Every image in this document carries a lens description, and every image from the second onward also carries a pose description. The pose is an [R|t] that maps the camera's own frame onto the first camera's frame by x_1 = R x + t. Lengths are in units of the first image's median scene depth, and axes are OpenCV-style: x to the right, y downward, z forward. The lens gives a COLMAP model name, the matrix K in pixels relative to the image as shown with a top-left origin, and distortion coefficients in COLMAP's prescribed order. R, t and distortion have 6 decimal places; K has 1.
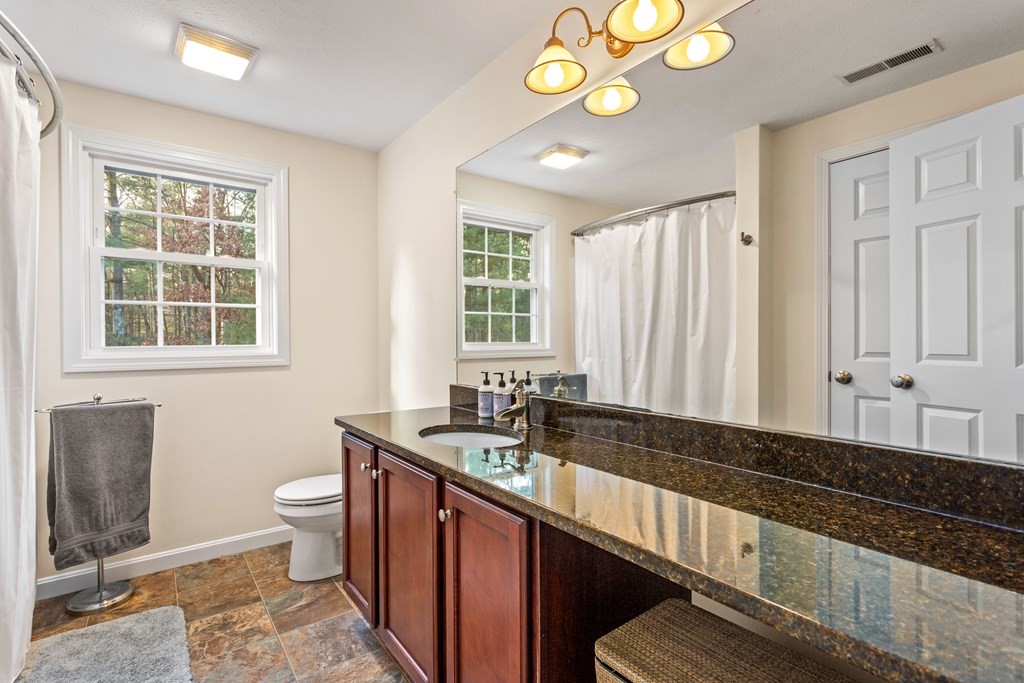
lens RADIAL K [[485.4, 0, 505.3], [0, 485.4, 340.1], [0, 0, 1]] dist [-0.000905, 0.000601]
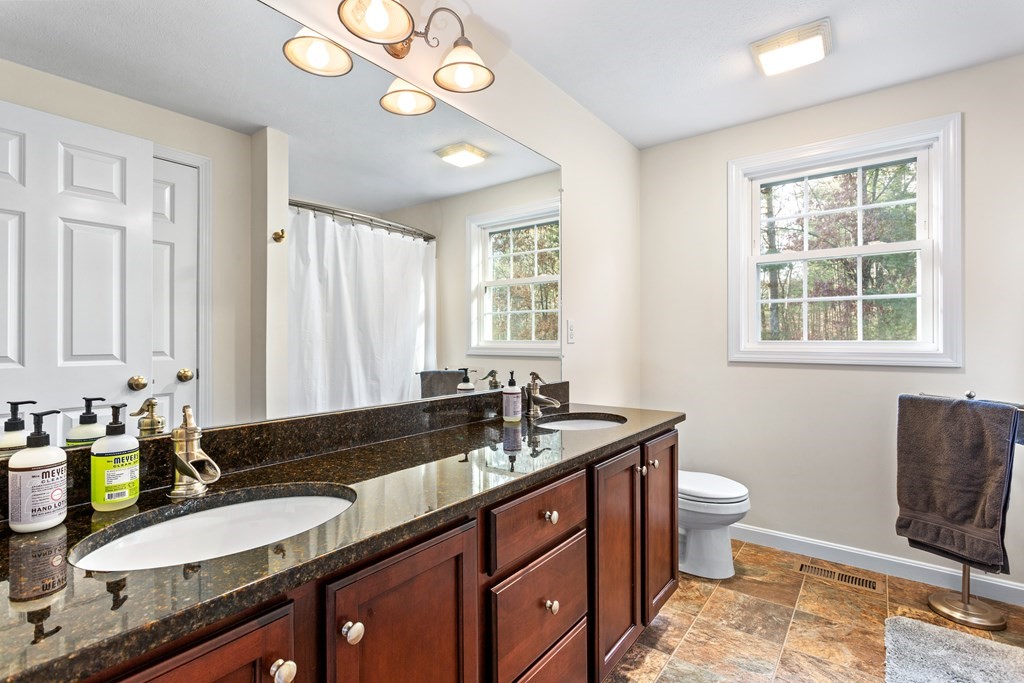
lens RADIAL K [[485.4, 0, 504.3], [0, 485.4, 340.3], [0, 0, 1]] dist [-0.000905, 0.000601]
pose [[0.271947, 0.011144, -0.962248, 0.125434], [0.000225, 0.999932, 0.011644, -0.001106], [0.962312, -0.003383, 0.271926, 0.093950]]
